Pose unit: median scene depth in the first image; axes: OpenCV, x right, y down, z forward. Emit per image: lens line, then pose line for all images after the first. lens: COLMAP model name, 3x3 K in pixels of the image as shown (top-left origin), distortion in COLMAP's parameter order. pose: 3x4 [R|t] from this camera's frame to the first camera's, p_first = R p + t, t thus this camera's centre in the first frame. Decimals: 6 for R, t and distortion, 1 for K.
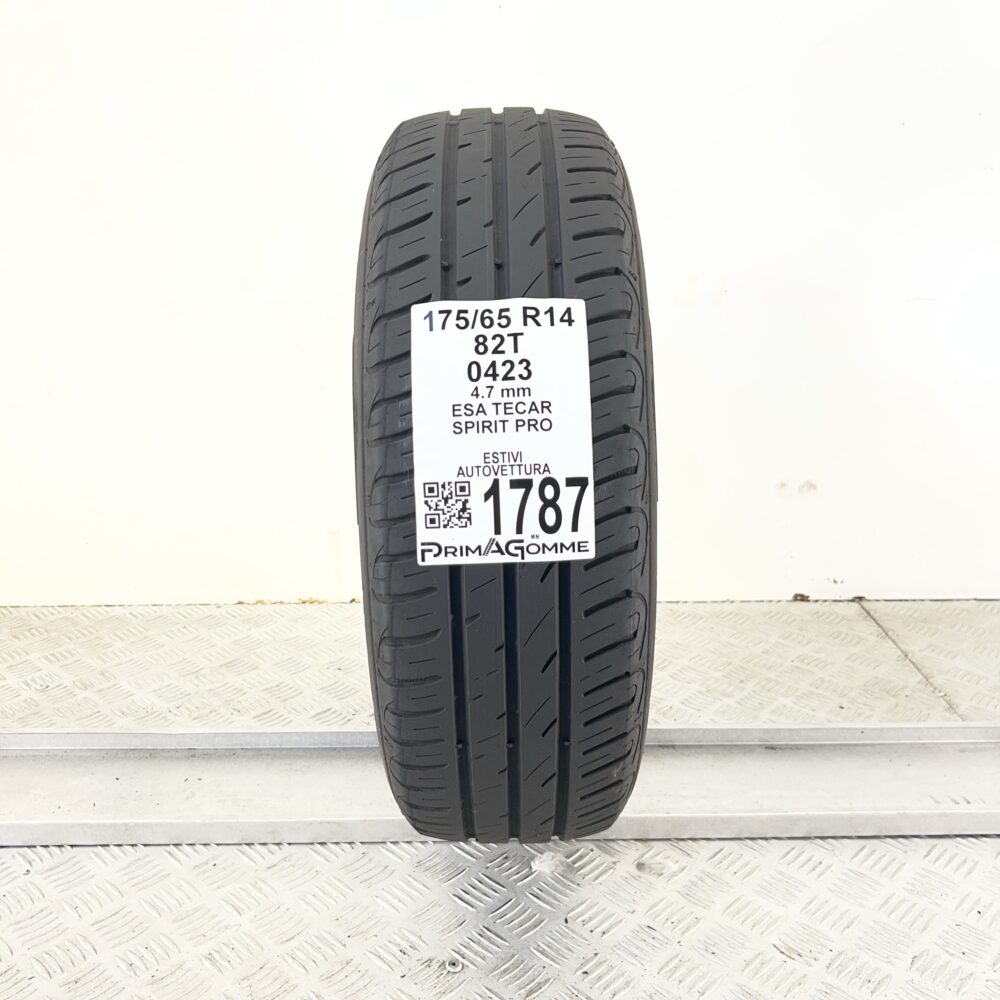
lens RADIAL K [[1227.8, 0, 500.0], [0, 1227.8, 500.0], [0, 0, 1]] dist [0.178942, -0.704461]
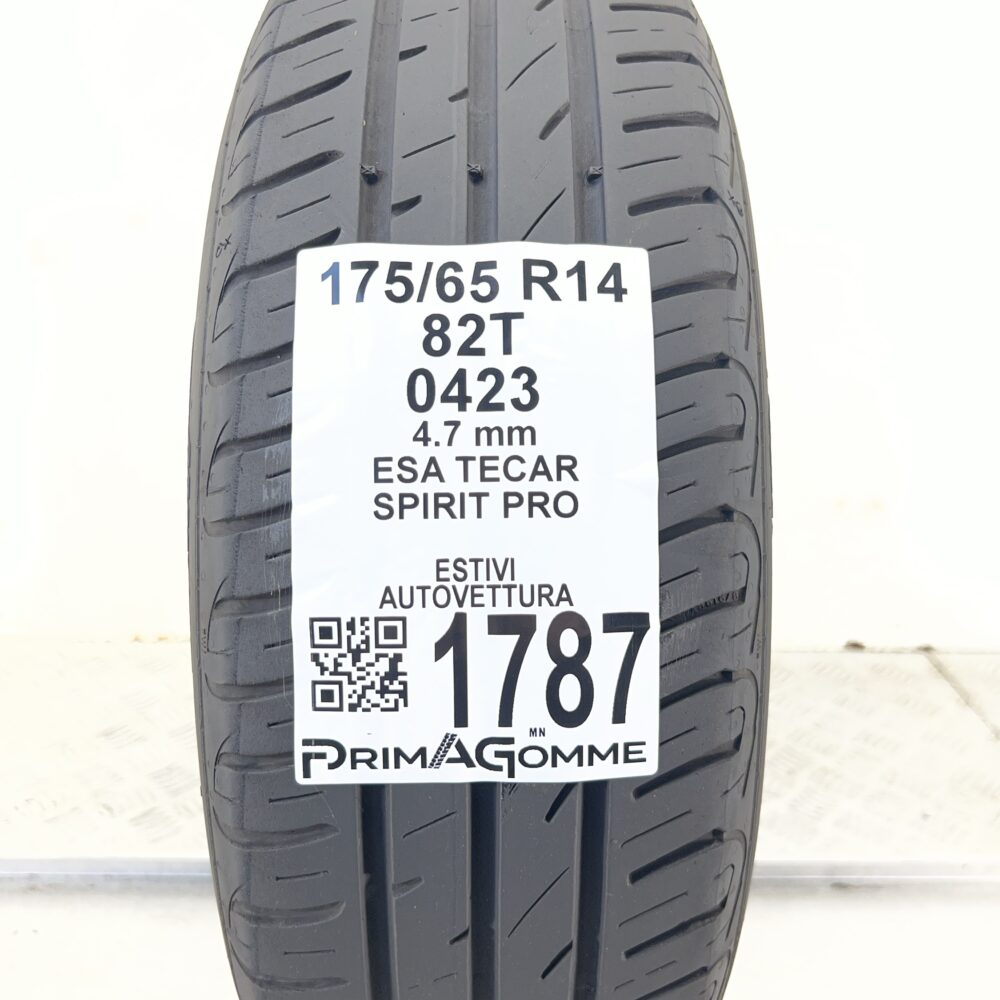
lens RADIAL K [[1227.8, 0, 500.0], [0, 1227.8, 500.0], [0, 0, 1]] dist [0.178942, -0.704461]
pose [[0.999543, 0.024050, 0.018312, 0.002476], [-0.024601, 0.999232, 0.030484, -0.076654], [-0.017565, -0.030920, 0.999368, 0.511326]]
